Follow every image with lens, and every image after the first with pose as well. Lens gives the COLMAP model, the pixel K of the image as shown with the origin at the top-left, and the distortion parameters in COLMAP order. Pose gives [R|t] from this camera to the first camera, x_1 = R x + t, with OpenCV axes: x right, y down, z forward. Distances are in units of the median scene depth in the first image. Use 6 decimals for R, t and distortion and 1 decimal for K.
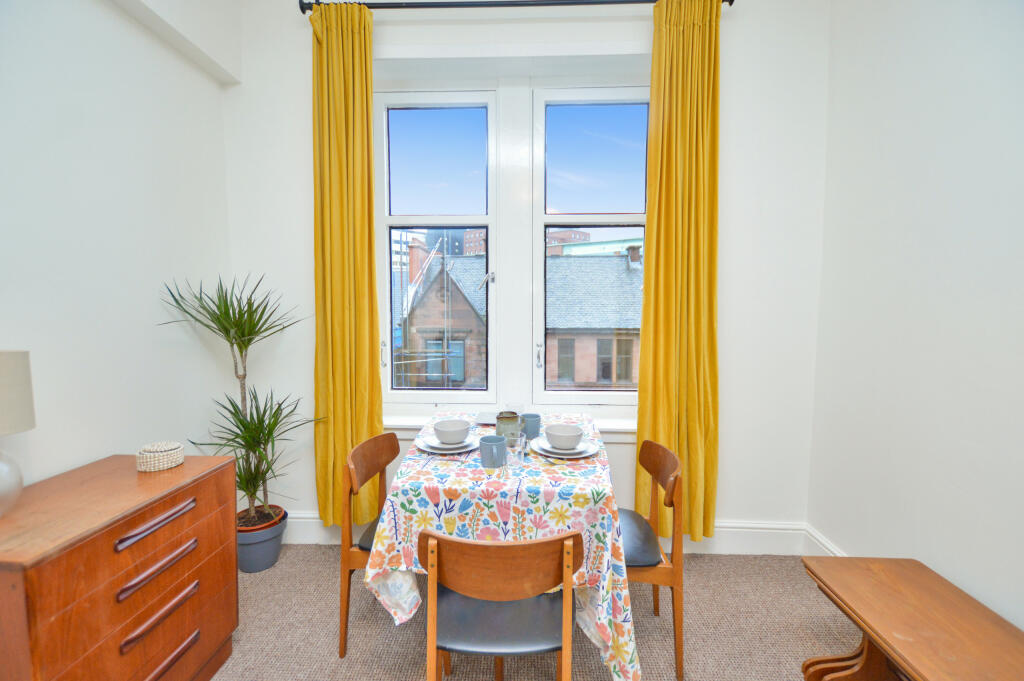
lens RADIAL K [[460.4, 0, 517.1], [0, 460.4, 331.9], [0, 0, 1]] dist [-0.000055, -0.000746]
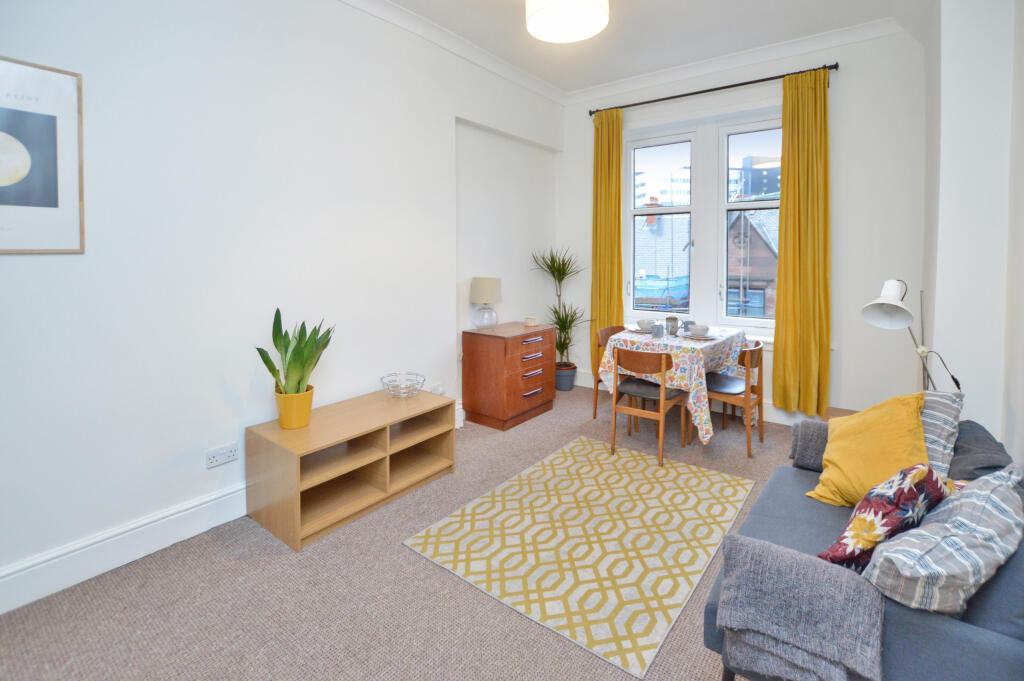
lens RADIAL K [[488.8, 0, 515.9], [0, 488.8, 265.8], [0, 0, 1]] dist [-0.039925, -0.000123]
pose [[0.808753, 0.011792, -0.588030, 0.780777], [-0.027316, 0.999473, -0.017527, 0.010722], [0.587513, 0.030238, 0.808649, -1.304791]]
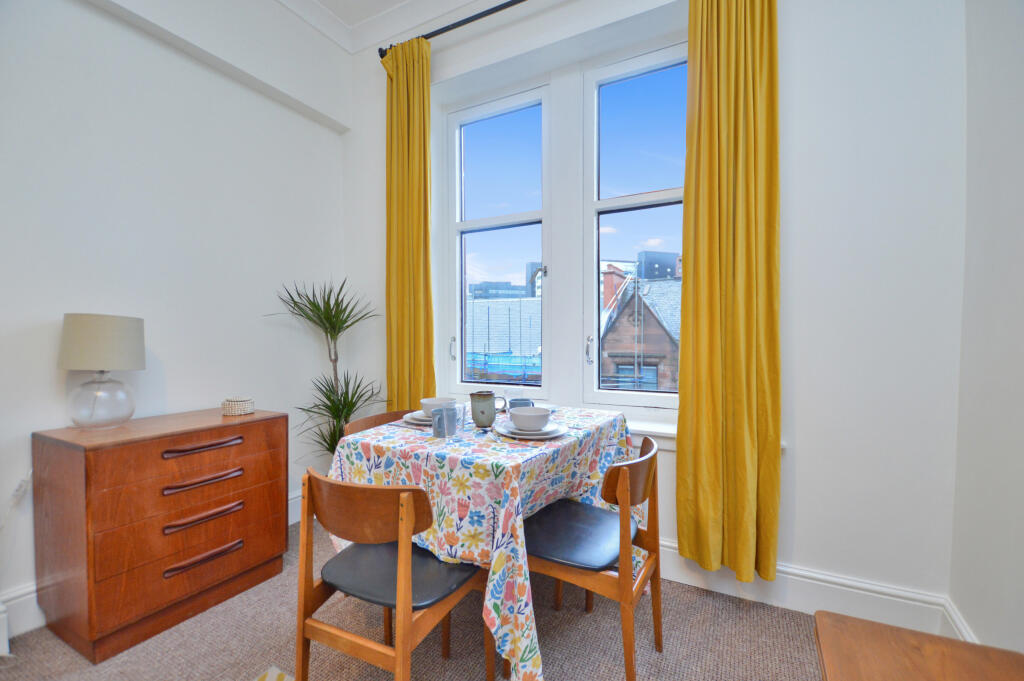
lens RADIAL K [[456.5, 0, 516.0], [0, 456.5, 345.4], [0, 0, 1]] dist [-0.001418, -0.000117]
pose [[0.898956, 0.004280, -0.438018, 0.550392], [-0.018546, 0.999428, -0.028297, 0.120070], [0.437646, 0.033561, 0.898521, 0.164695]]
